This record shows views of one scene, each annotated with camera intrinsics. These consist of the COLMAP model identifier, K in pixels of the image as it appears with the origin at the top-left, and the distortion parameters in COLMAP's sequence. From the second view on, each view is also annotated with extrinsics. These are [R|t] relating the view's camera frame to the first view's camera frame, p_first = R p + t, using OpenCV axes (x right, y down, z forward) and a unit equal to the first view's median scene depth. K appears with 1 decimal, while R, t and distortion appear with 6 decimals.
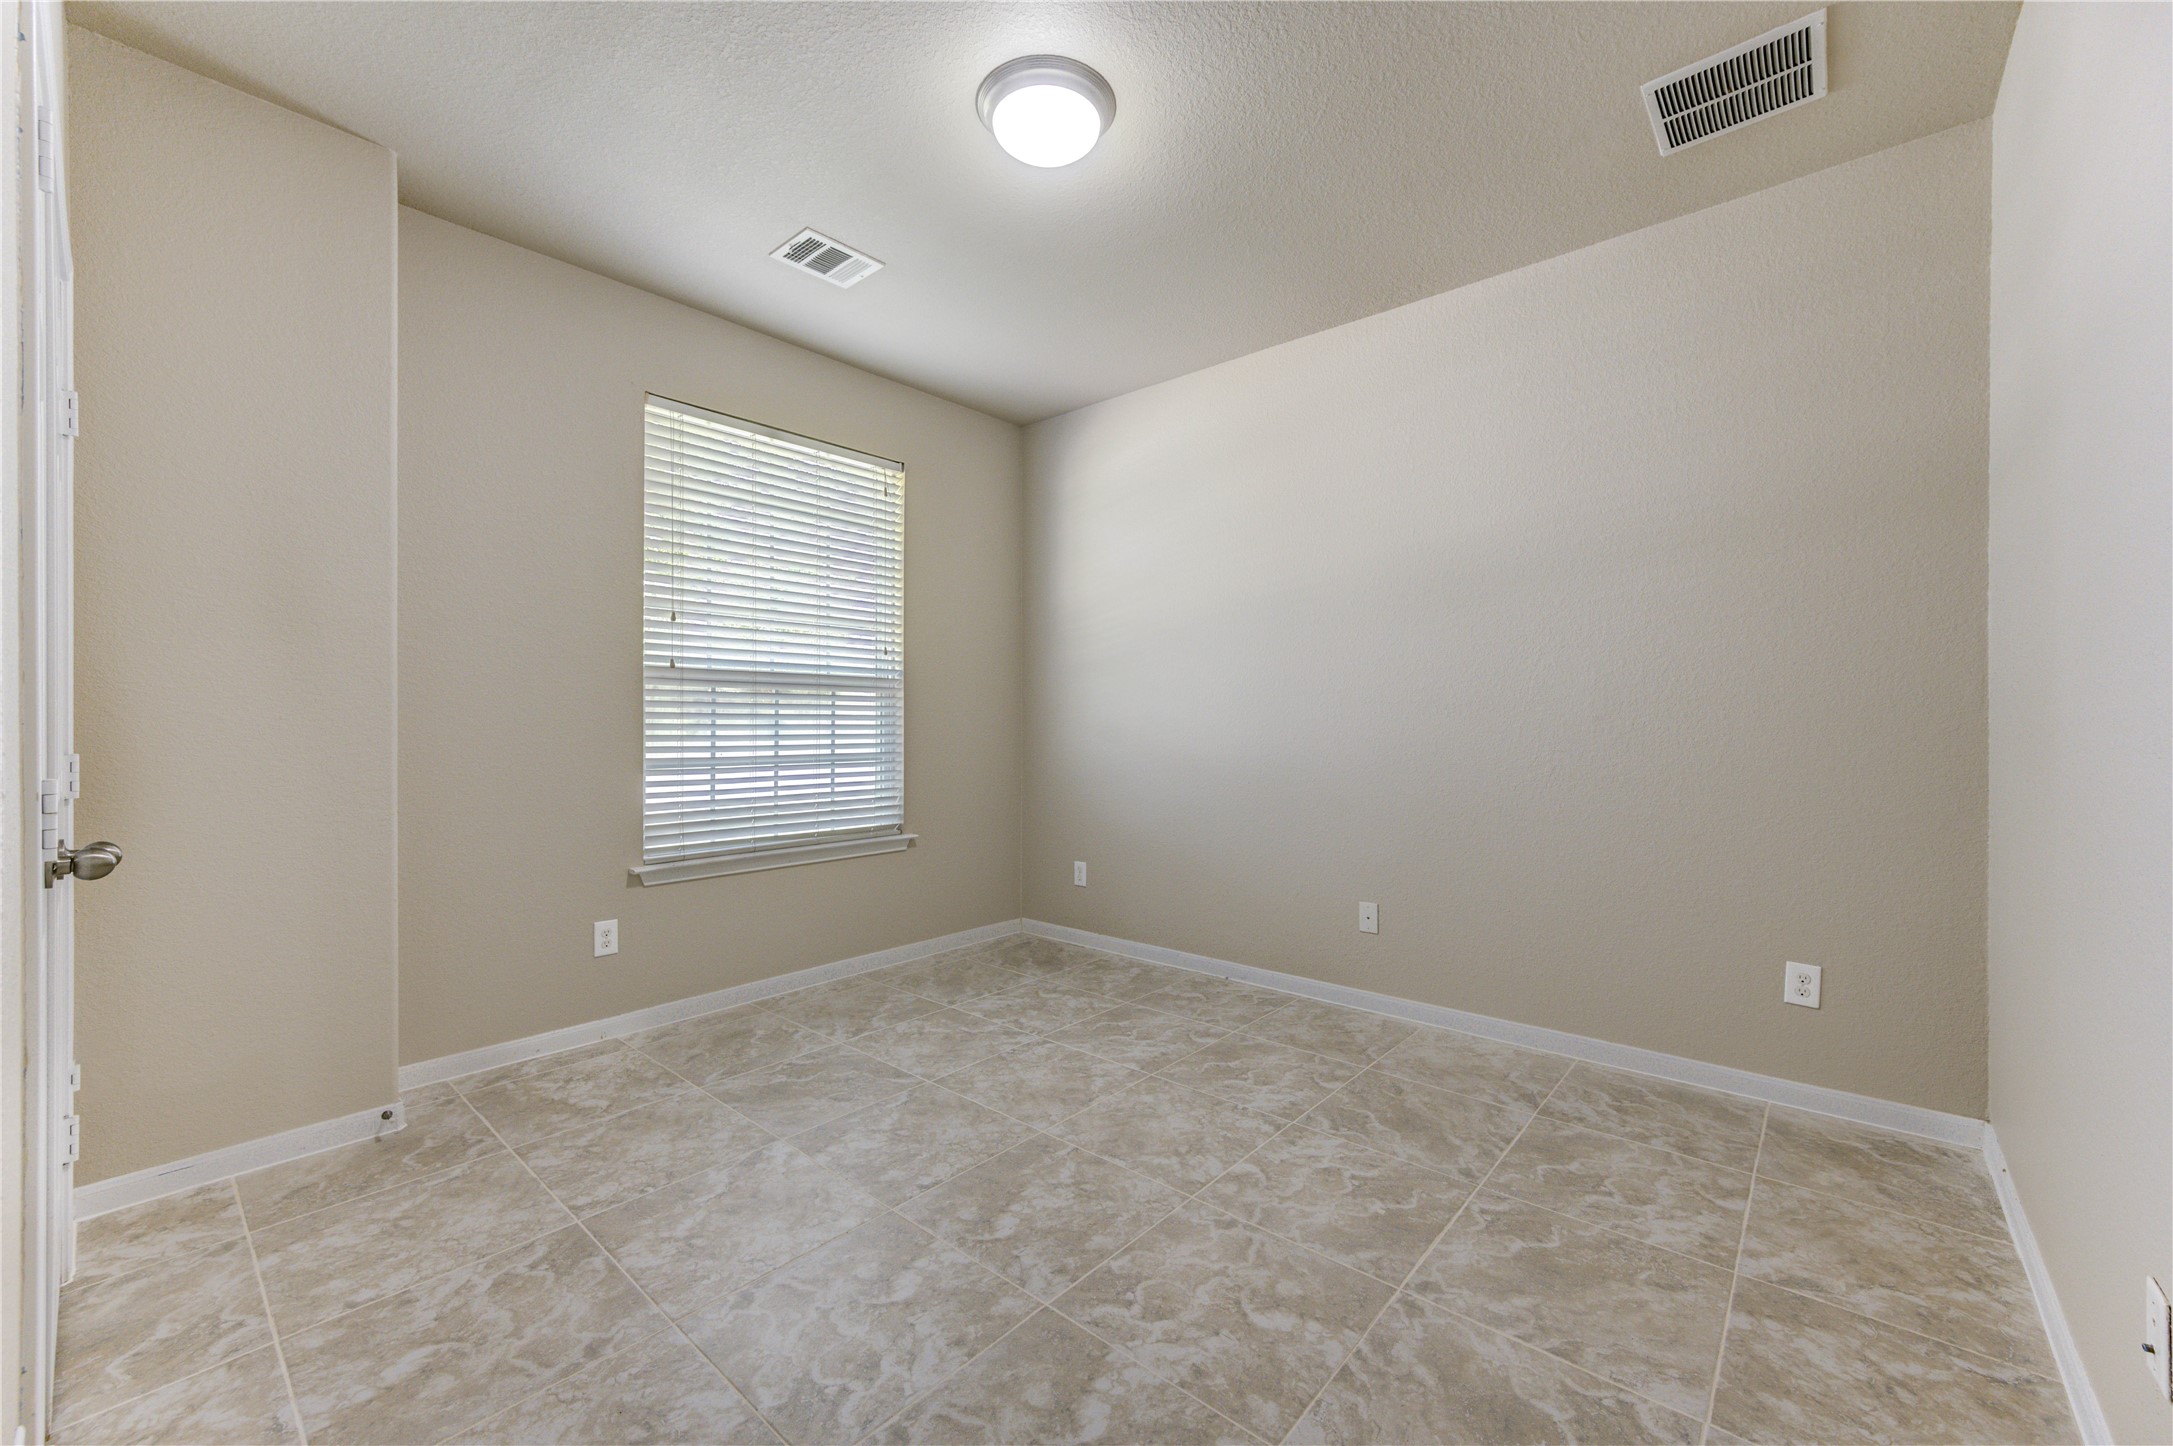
lens RADIAL K [[850.9, 0, 1088.6], [0, 850.9, 721.4], [0, 0, 1]] dist [0.001084, -0.000444]
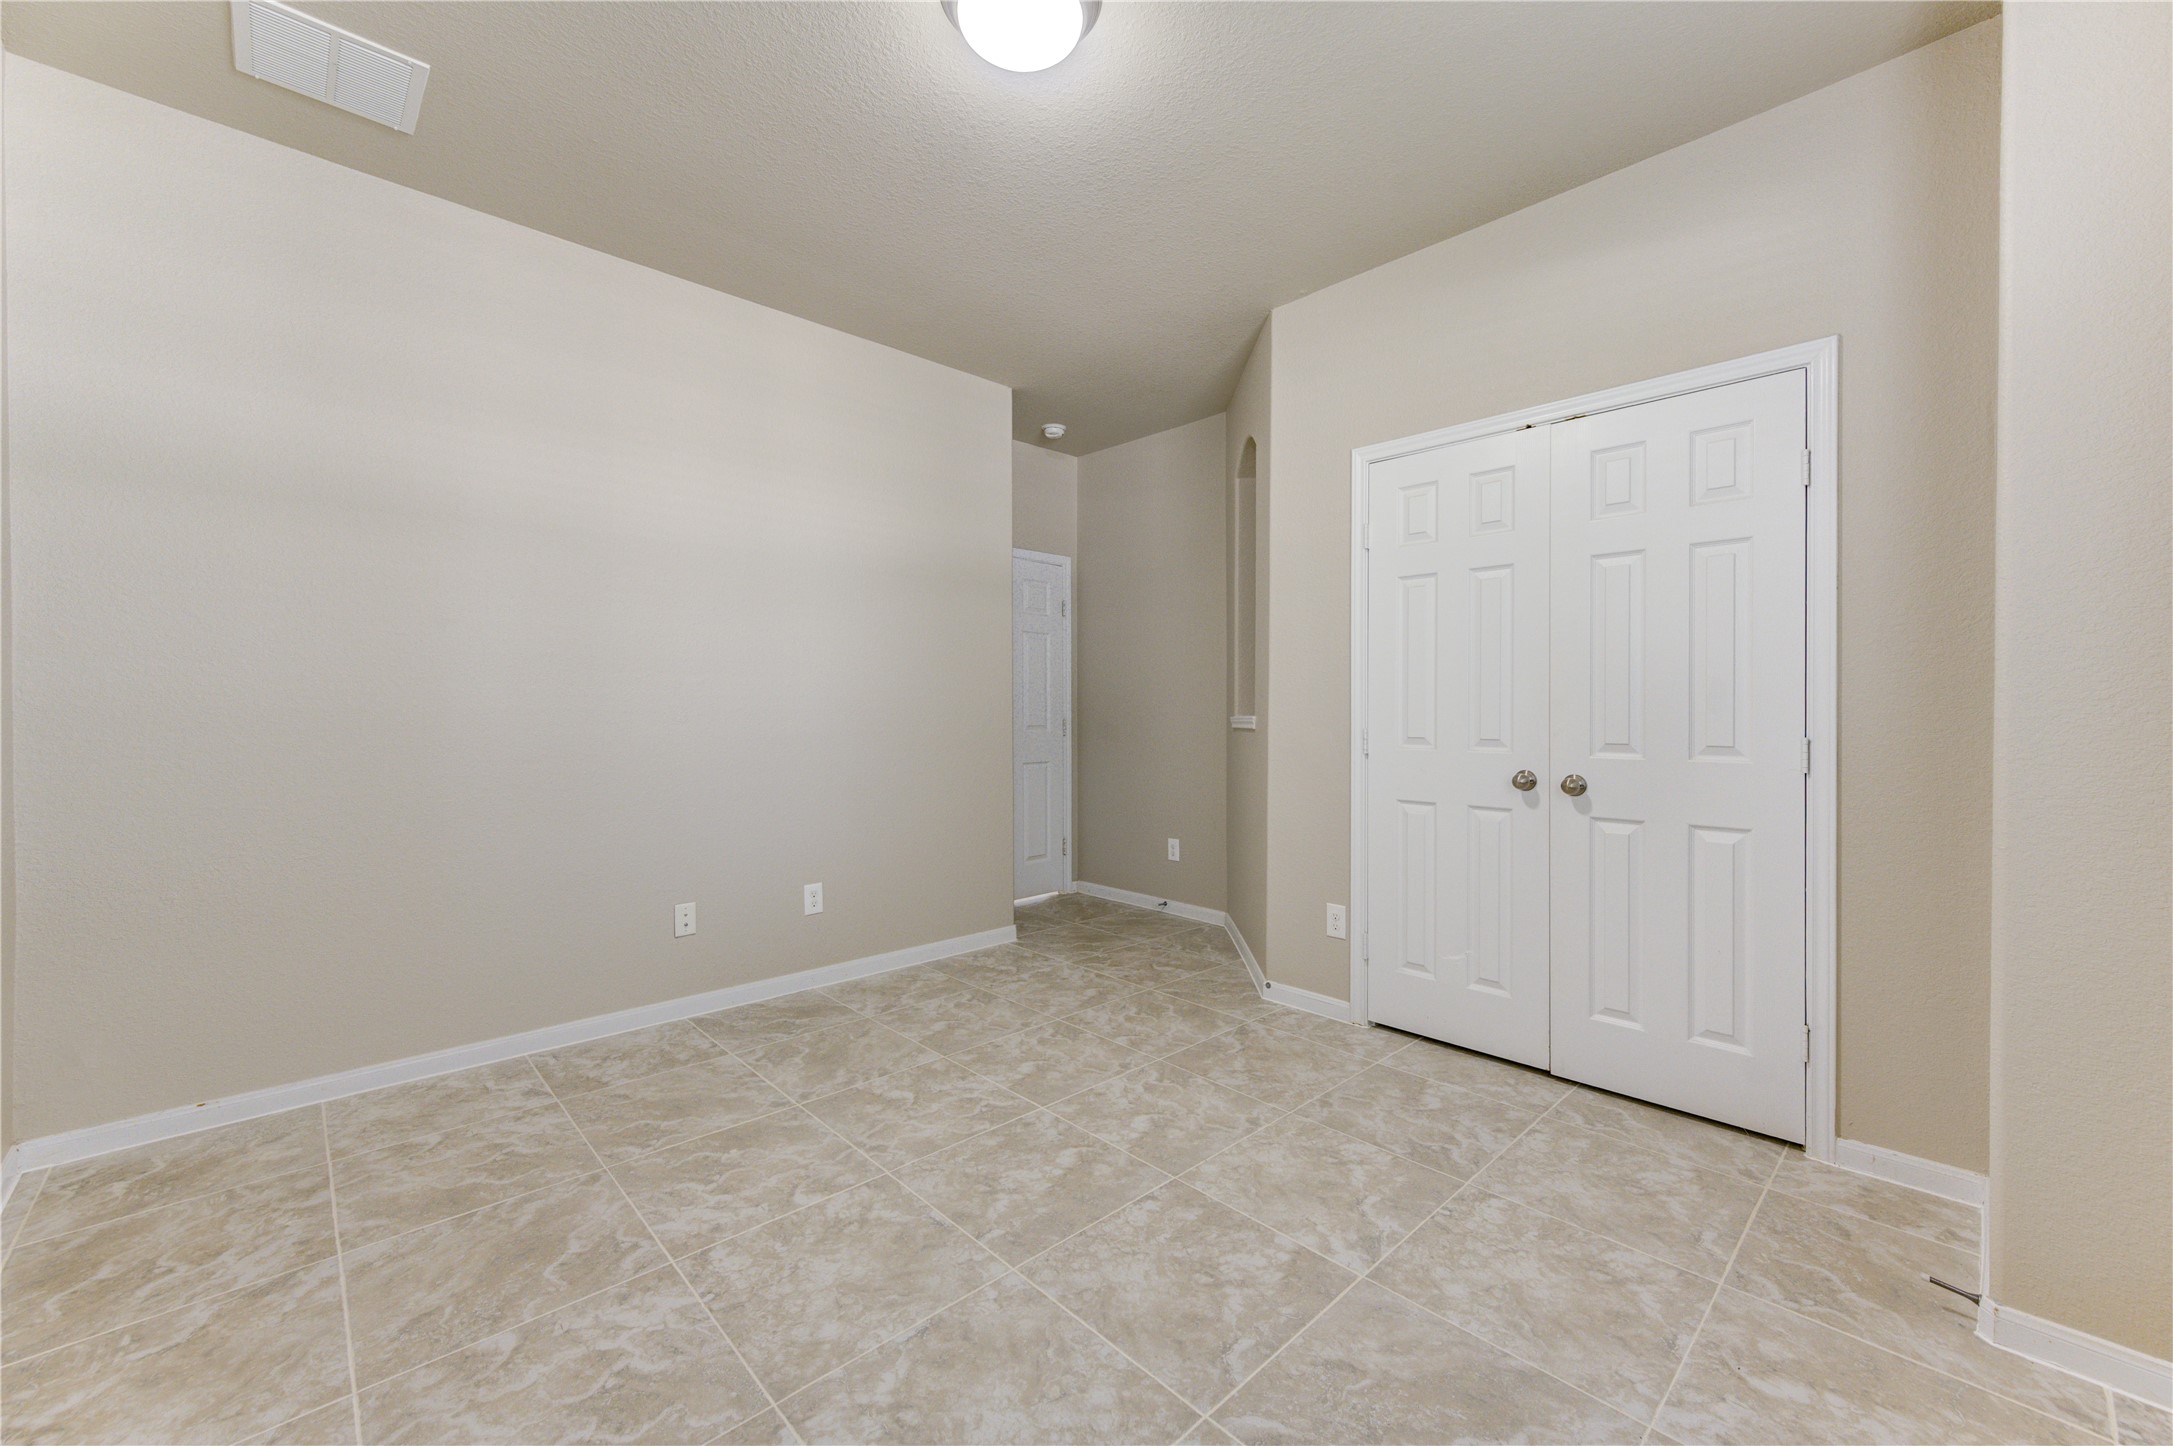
lens RADIAL K [[850.9, 0, 1085.2], [0, 850.9, 715.8], [0, 0, 1]] dist [0.001084, -0.000444]
pose [[-0.995232, -0.000349, 0.097537, -0.223578], [0.000346, 0.999975, 0.007116, -0.003240], [-0.097537, 0.007116, -0.995206, 2.054355]]
